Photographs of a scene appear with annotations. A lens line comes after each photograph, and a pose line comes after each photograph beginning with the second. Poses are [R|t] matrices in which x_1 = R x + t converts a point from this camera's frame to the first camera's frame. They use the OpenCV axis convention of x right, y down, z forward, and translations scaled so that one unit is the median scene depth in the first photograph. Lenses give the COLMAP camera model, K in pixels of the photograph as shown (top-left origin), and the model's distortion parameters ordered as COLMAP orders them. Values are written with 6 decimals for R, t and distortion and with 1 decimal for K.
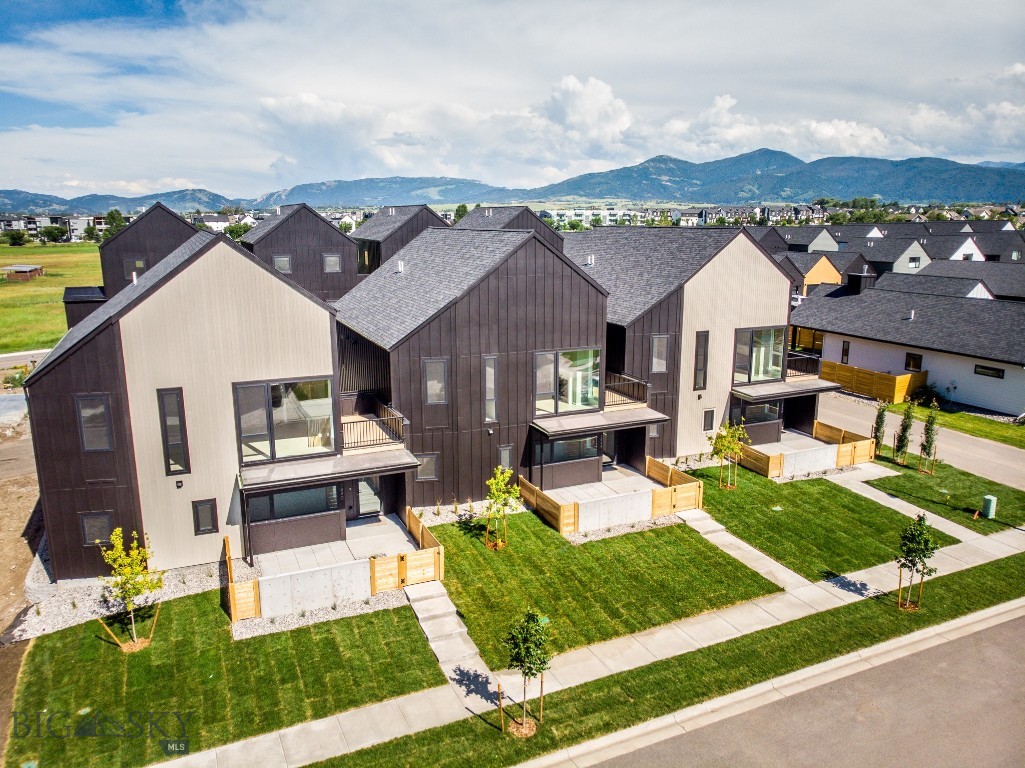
lens RADIAL K [[751.9, 0, 516.8], [0, 751.9, 383.0], [0, 0, 1]] dist [0.003608, 0.002946]
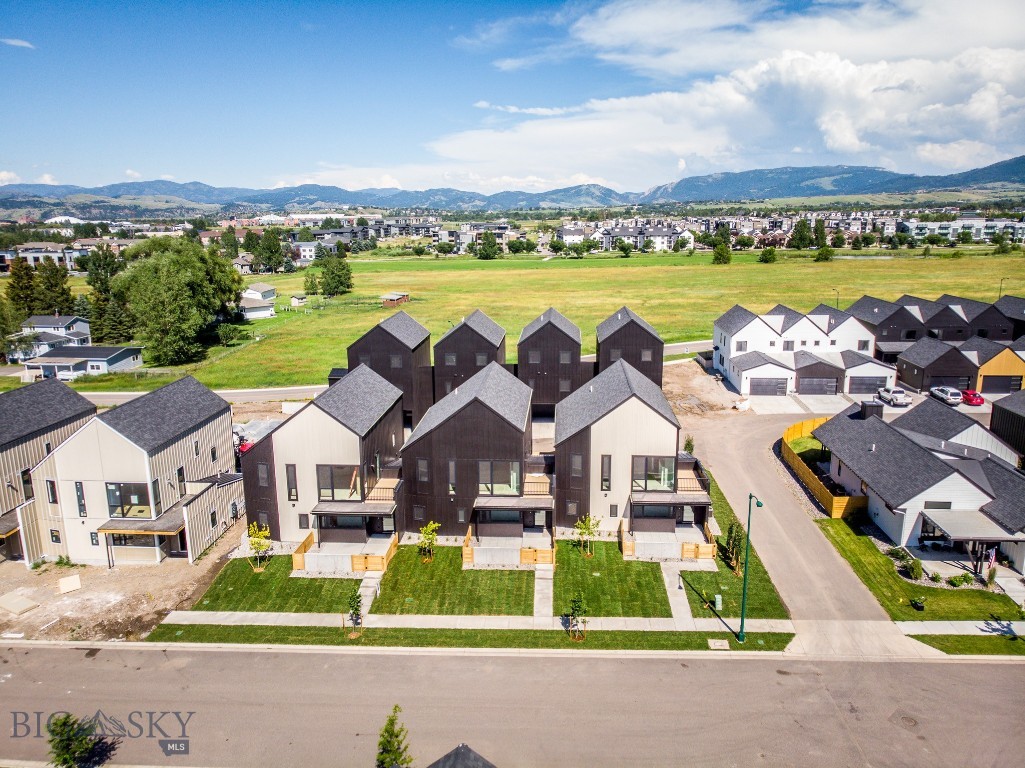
lens RADIAL K [[751.9, 0, 516.8], [0, 751.9, 383.0], [0, 0, 1]] dist [0.003608, 0.002946]
pose [[0.883815, 0.097306, -0.457606, 1.027911], [-0.092814, 0.995158, 0.032351, -0.329170], [0.458538, 0.013880, 0.888566, -0.637926]]
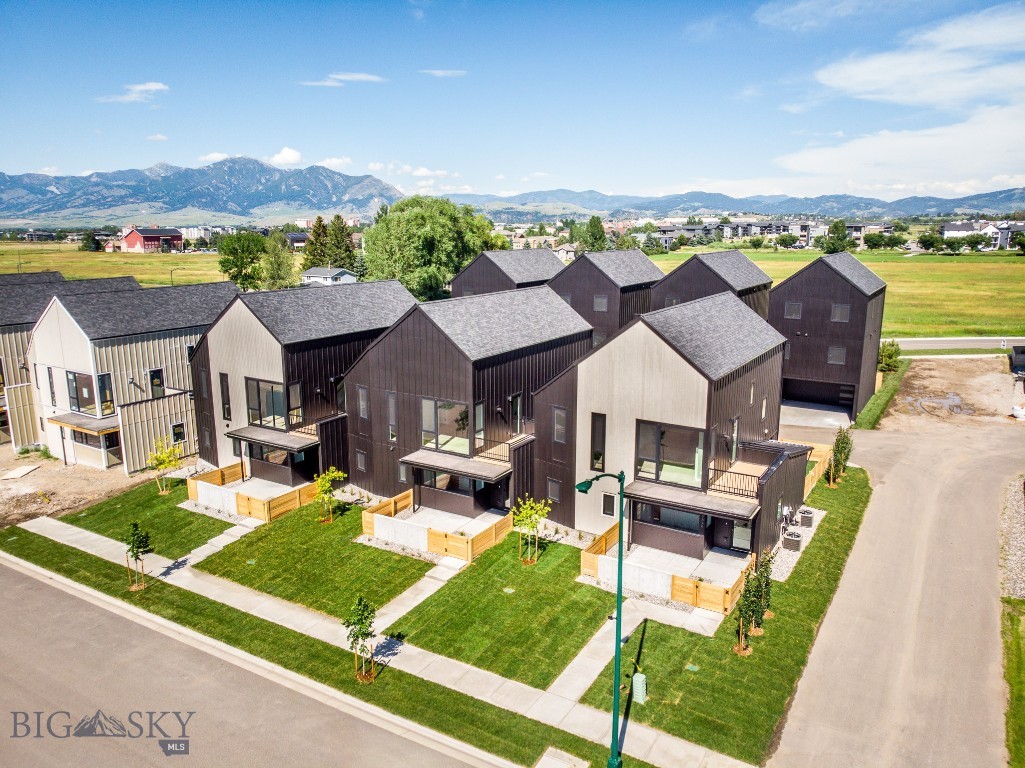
lens RADIAL K [[751.9, 0, 516.8], [0, 751.9, 383.0], [0, 0, 1]] dist [0.003608, 0.002946]
pose [[0.563405, 0.174305, -0.807584, 1.279675], [-0.175999, 0.980376, 0.088815, -0.230853], [0.807217, 0.092095, 0.583026, 0.431707]]
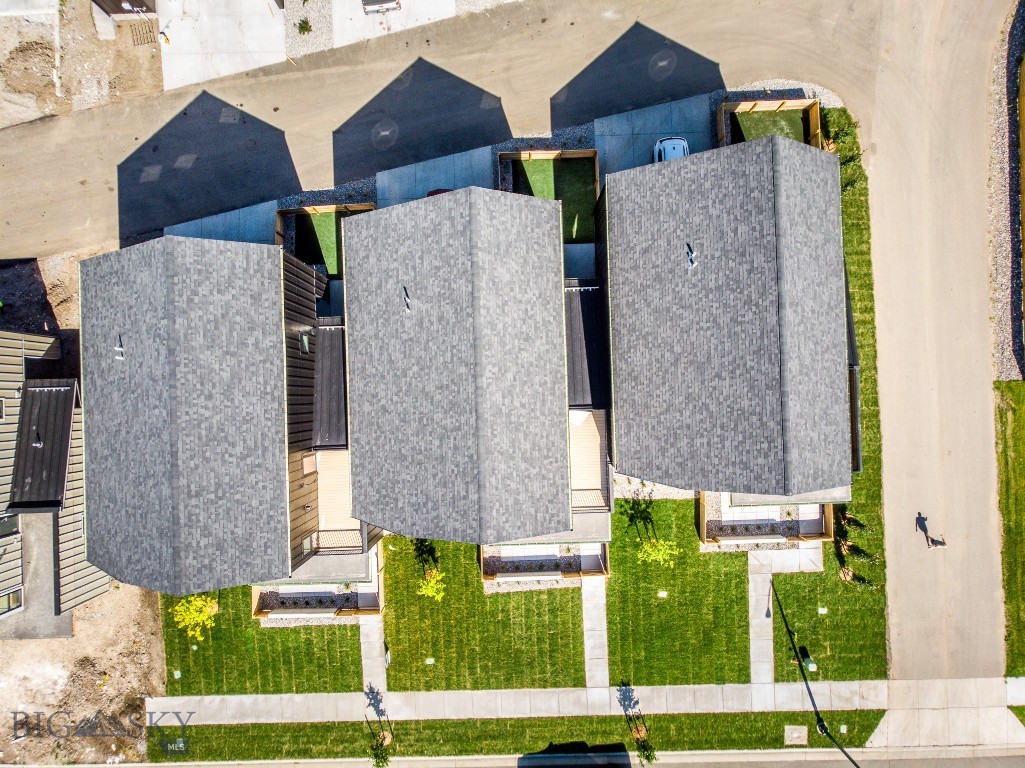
lens RADIAL K [[751.9, 0, 516.8], [0, 751.9, 383.0], [0, 0, 1]] dist [0.003608, 0.002946]
pose [[0.925197, 0.379310, -0.011567, -0.002045], [-0.073713, 0.209532, 0.975019, -1.273287], [0.372258, -0.901233, 0.221819, 1.070163]]
